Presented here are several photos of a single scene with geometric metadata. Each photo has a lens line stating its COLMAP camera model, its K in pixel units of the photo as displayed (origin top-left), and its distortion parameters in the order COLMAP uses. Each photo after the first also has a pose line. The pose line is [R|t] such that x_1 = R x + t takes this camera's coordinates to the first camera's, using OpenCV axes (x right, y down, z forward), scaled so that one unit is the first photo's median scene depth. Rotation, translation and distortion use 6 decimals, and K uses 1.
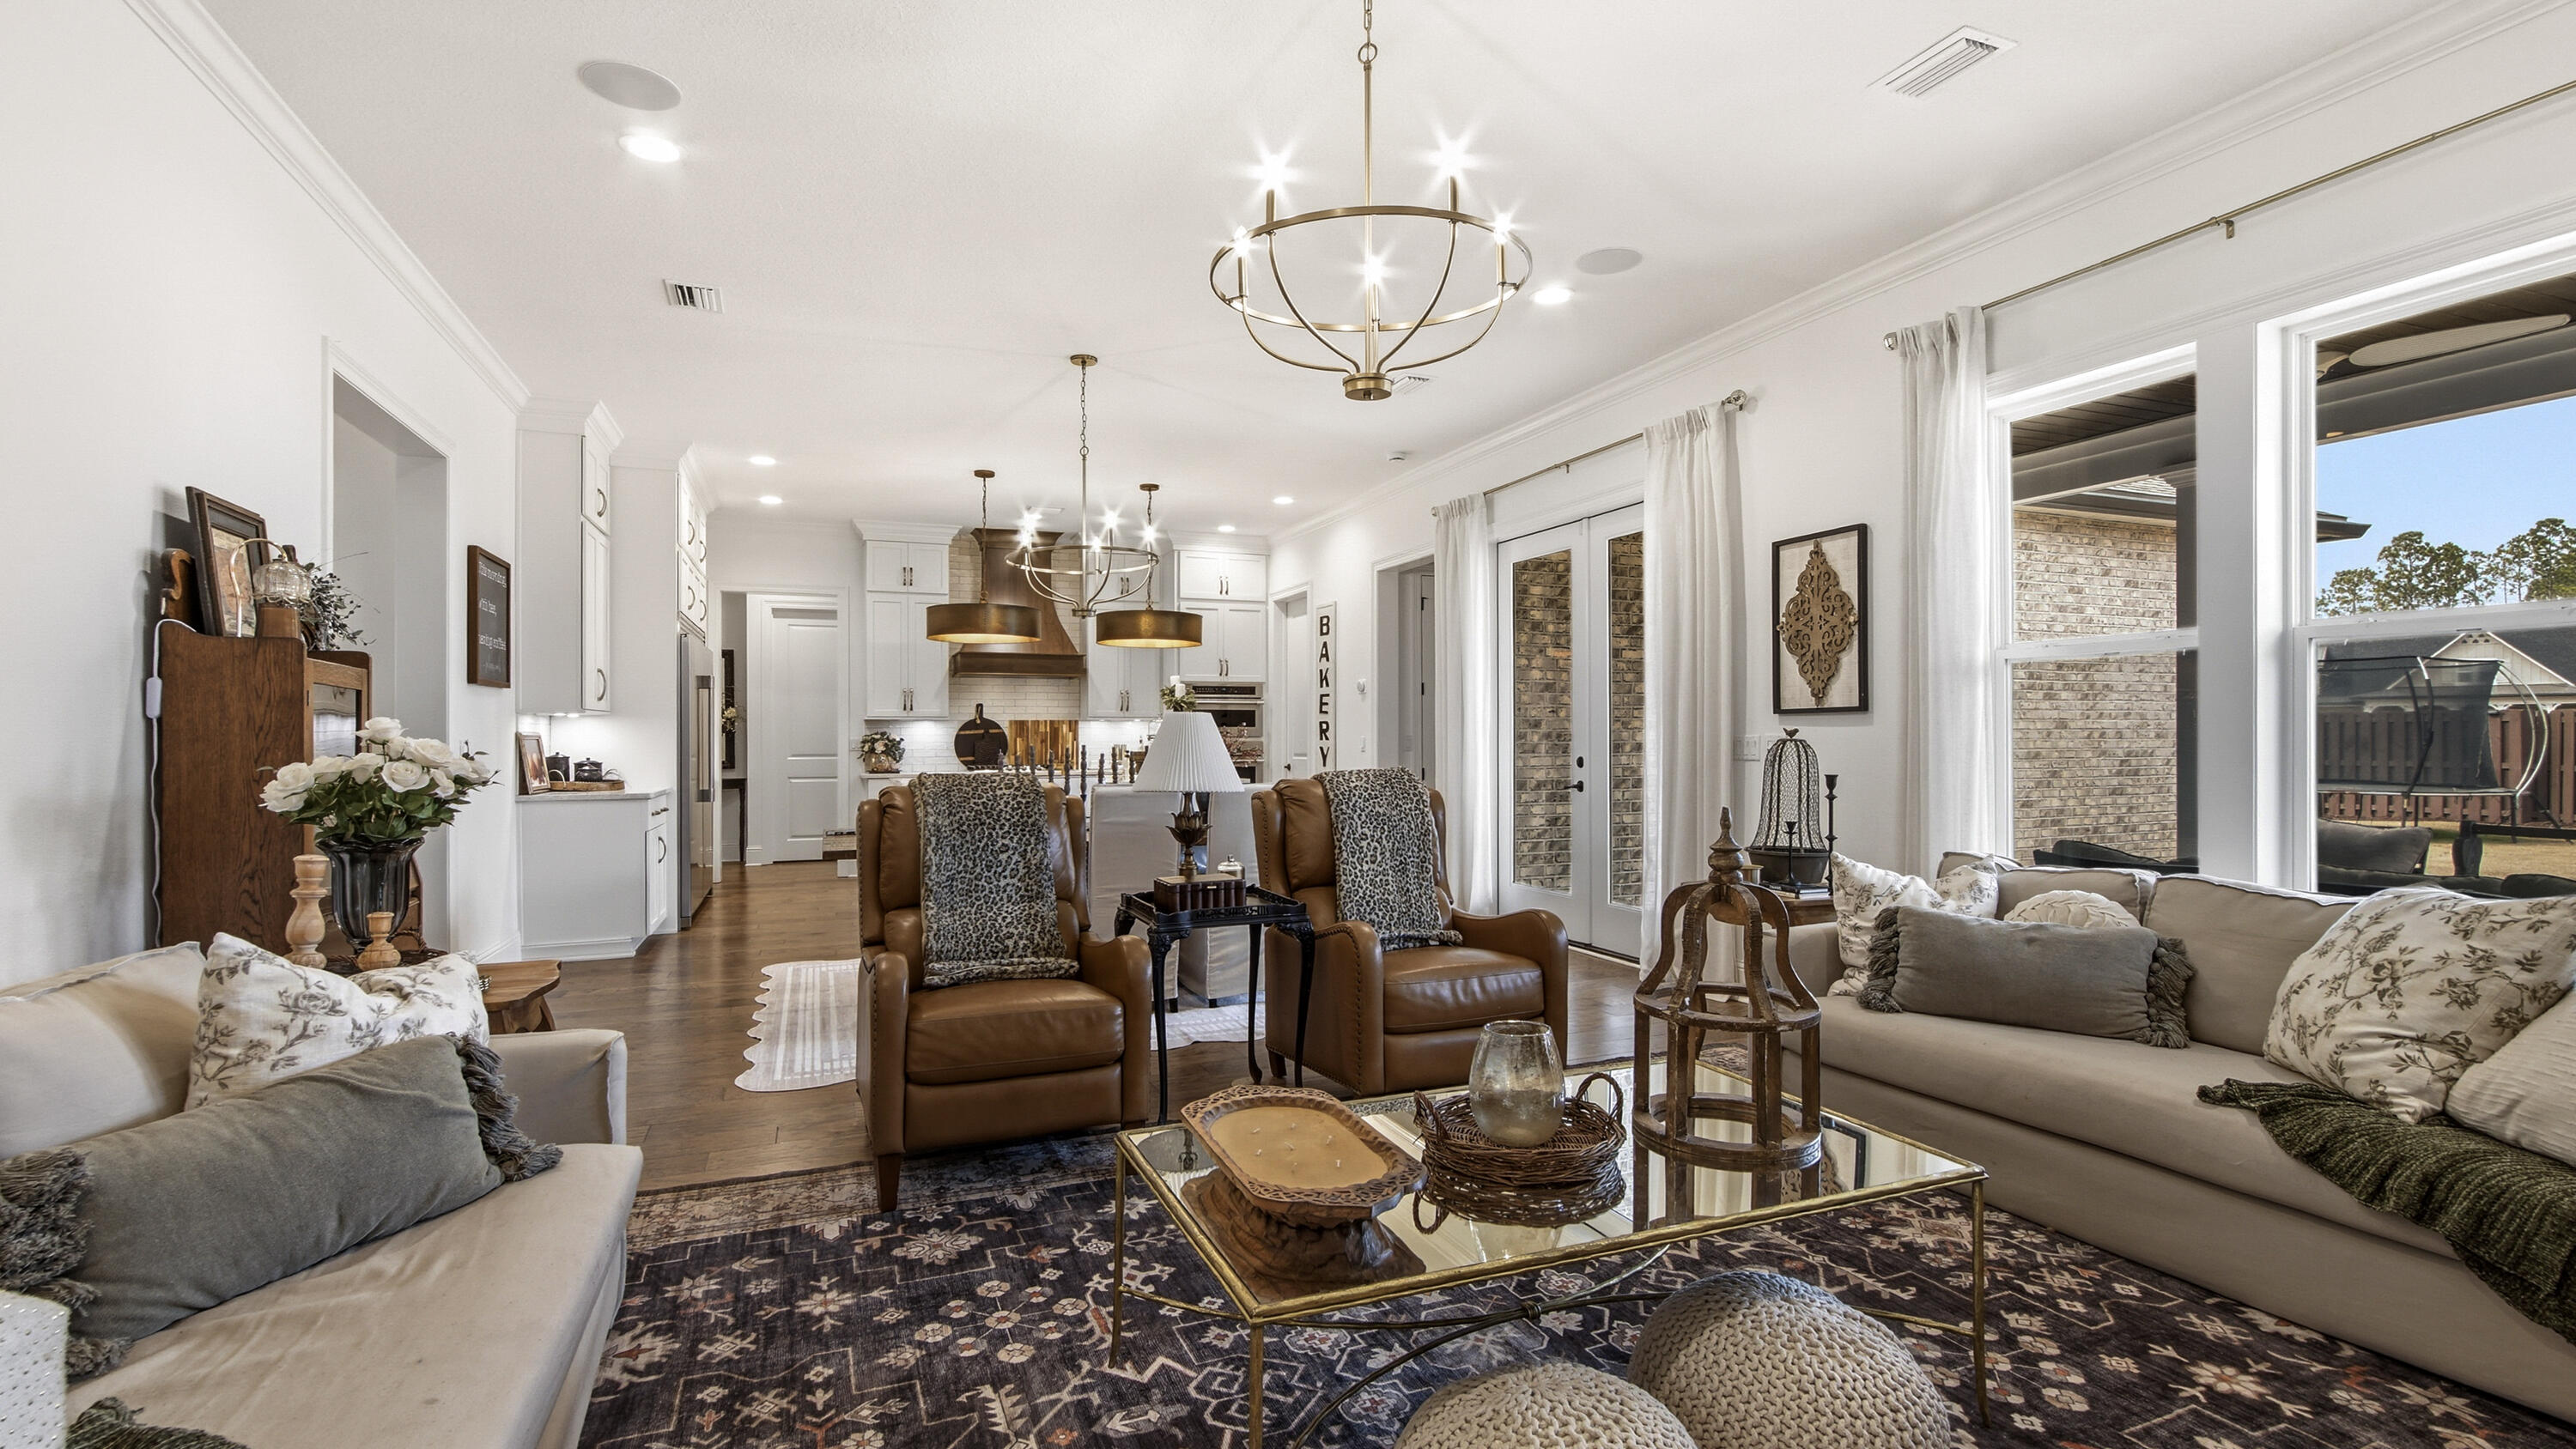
lens RADIAL K [[1163.7, 0, 1278.2], [0, 1163.7, 751.5], [0, 0, 1]] dist [-0.001174, 0.000246]
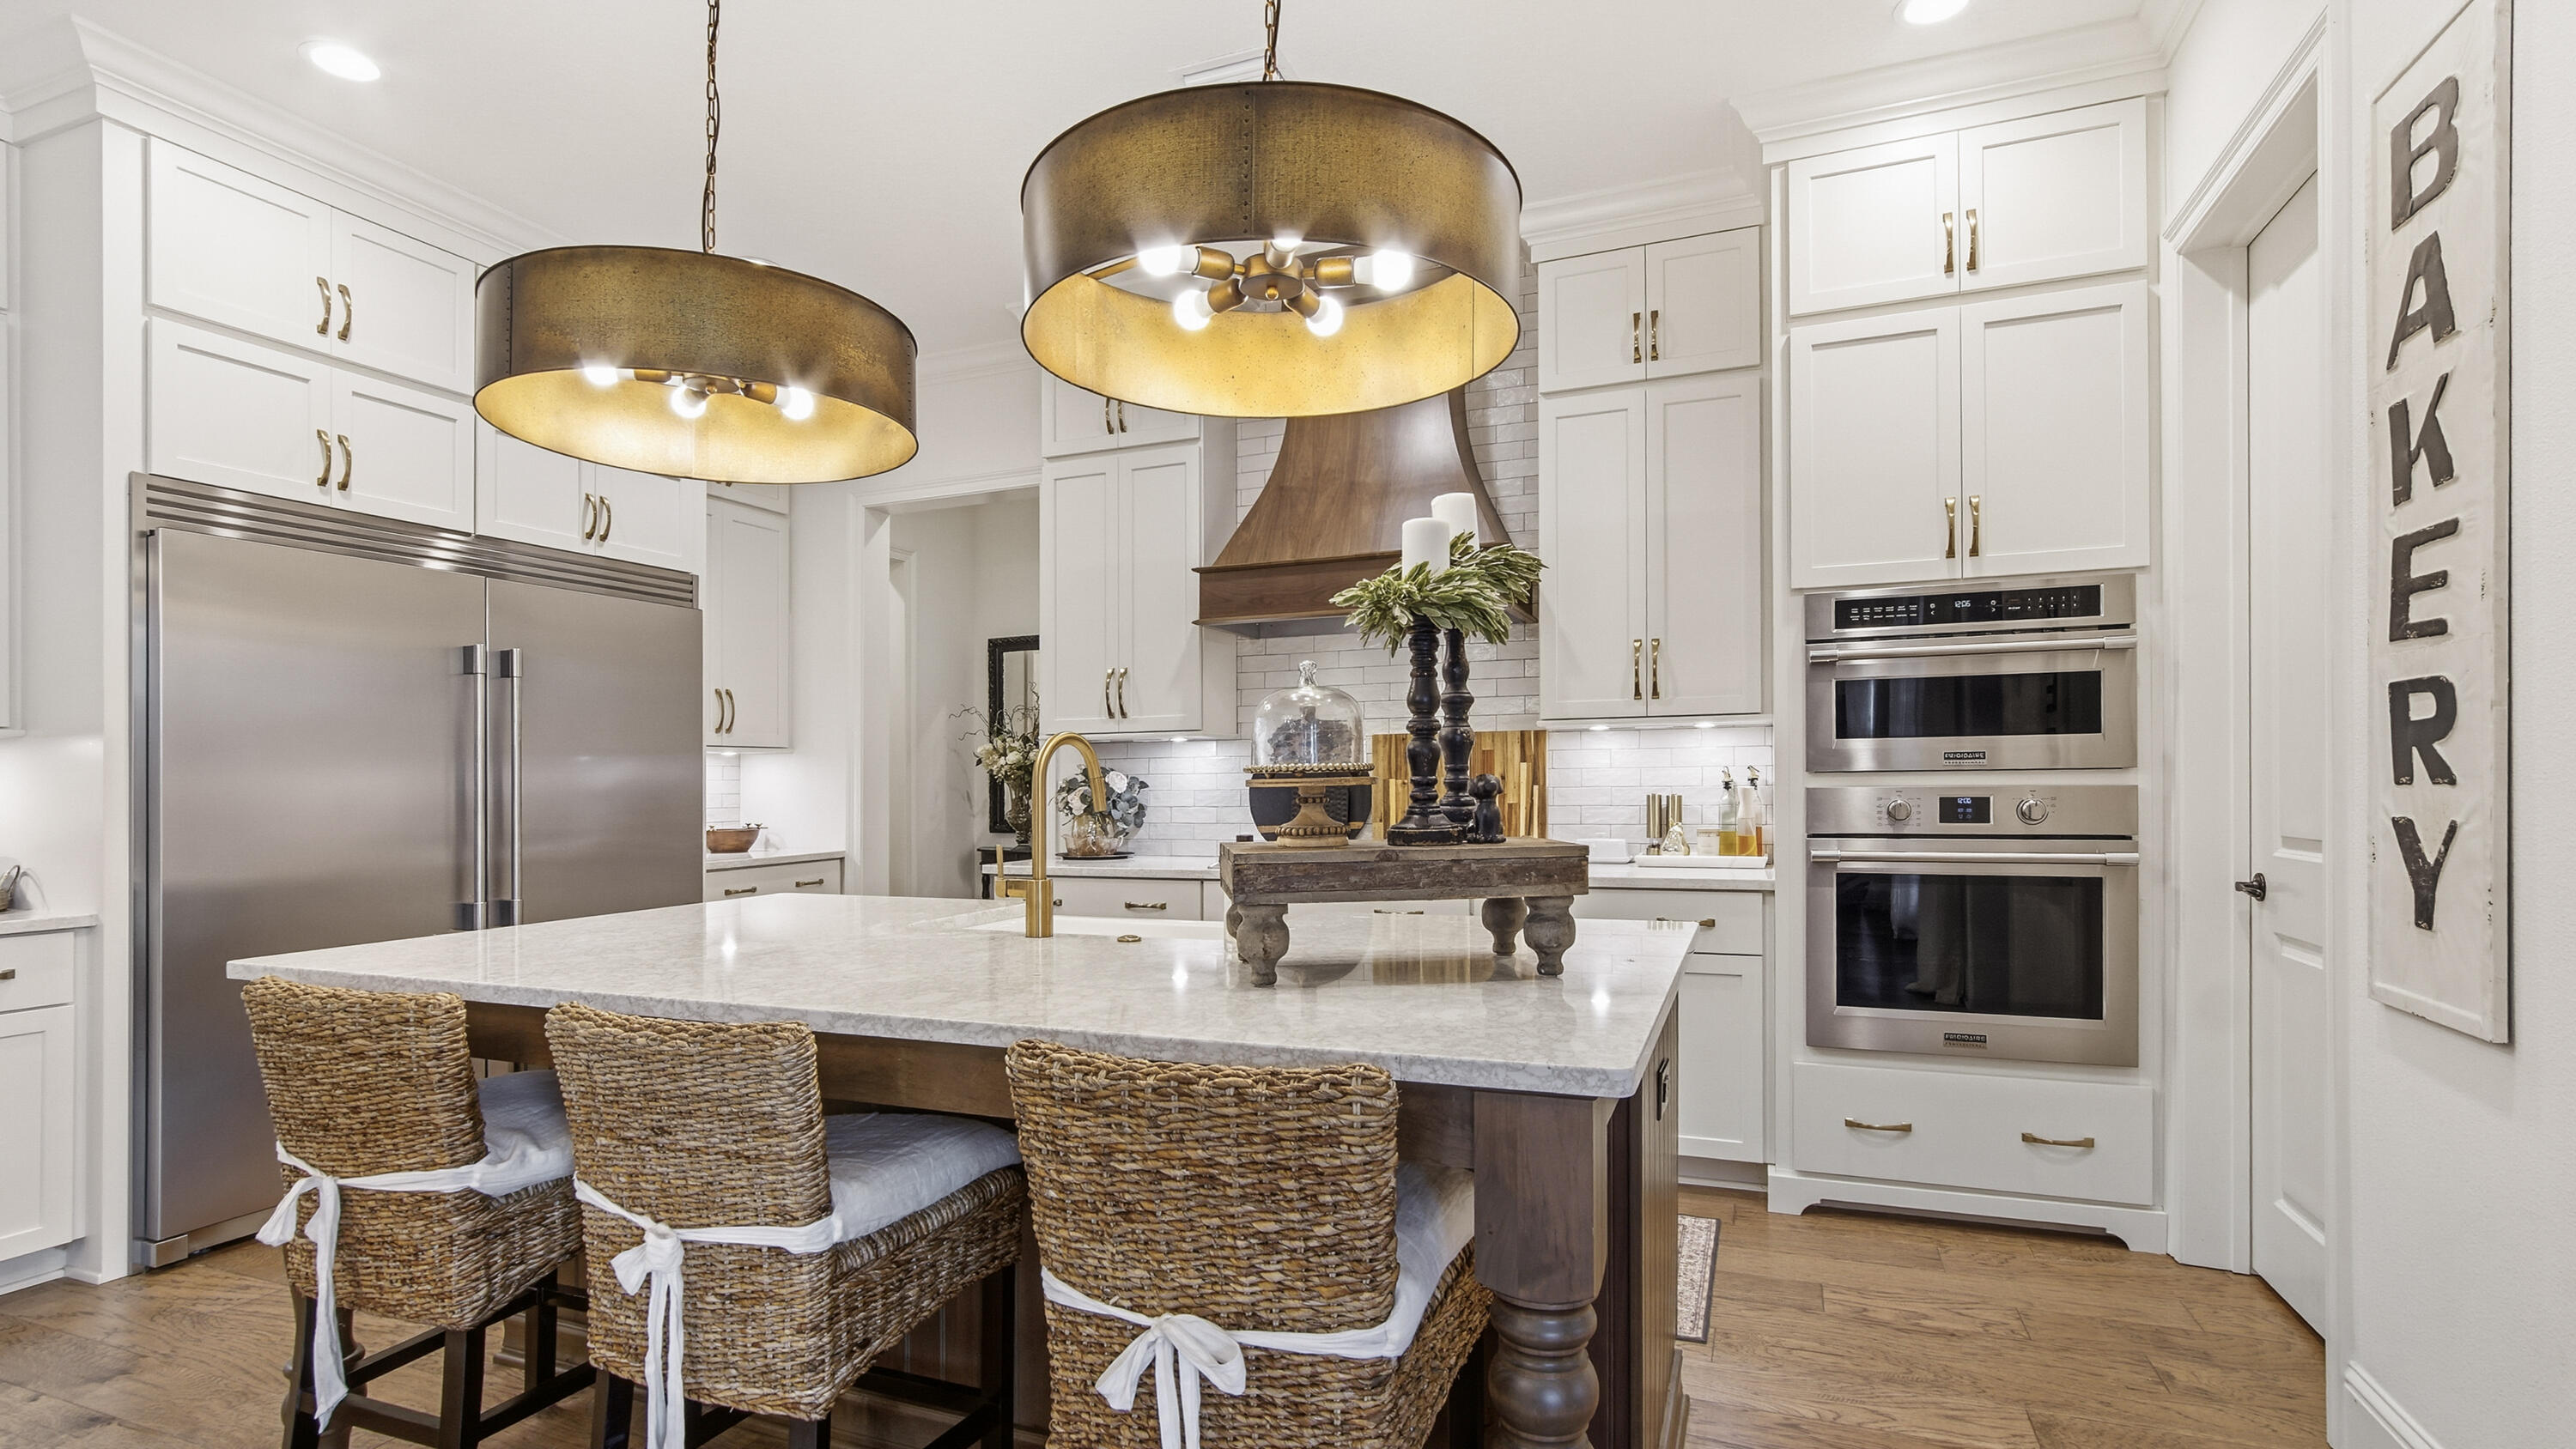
lens RADIAL K [[1221.6, 0, 1273.3], [0, 1221.6, 768.6], [0, 0, 1]] dist [-0.001646, 0.000364]
pose [[0.719989, -0.011550, -0.693890, 0.071567], [0.000591, 0.999871, -0.016031, -0.016026], [0.693986, 0.011132, 0.719903, 1.256482]]
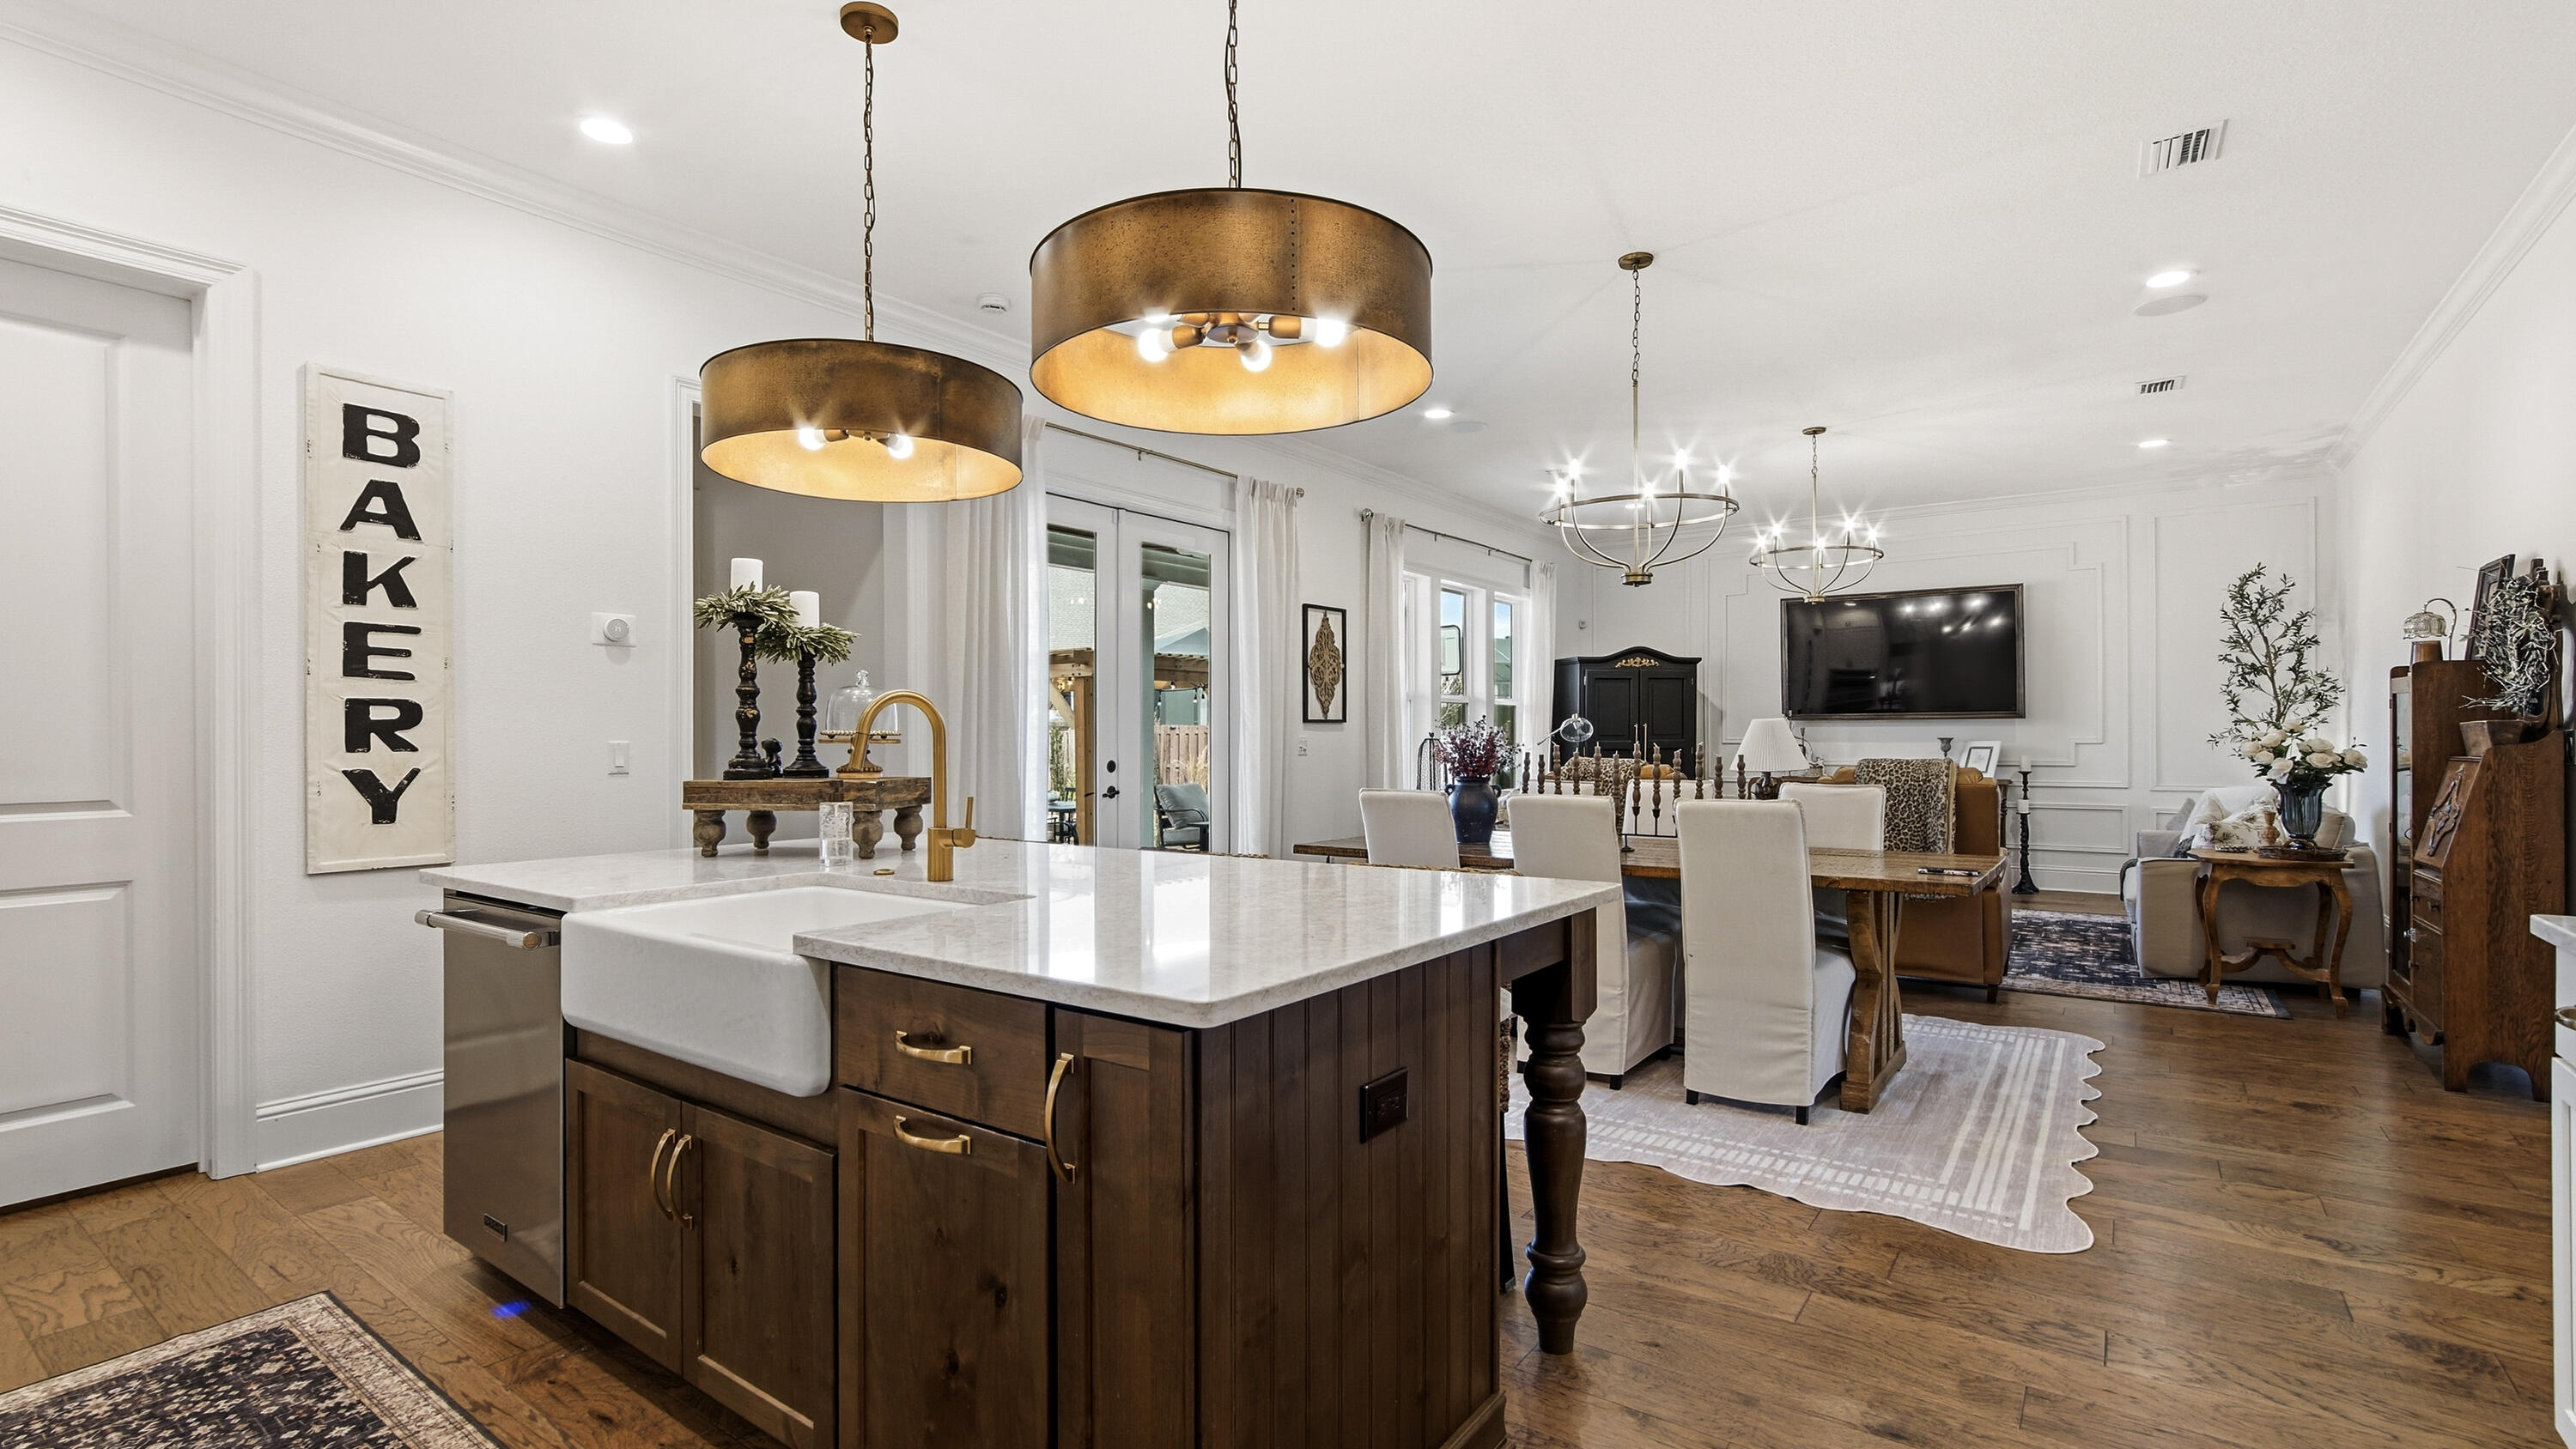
lens RADIAL K [[1159.7, 0, 1288.0], [0, 1159.7, 724.5], [0, 0, 1]] dist [-0.001768, -0.000183]
pose [[-0.535804, 0.017188, 0.844167, -0.698702], [0.019817, 0.999773, -0.007778, -0.016975], [-0.844110, 0.012562, -0.536023, 1.616905]]
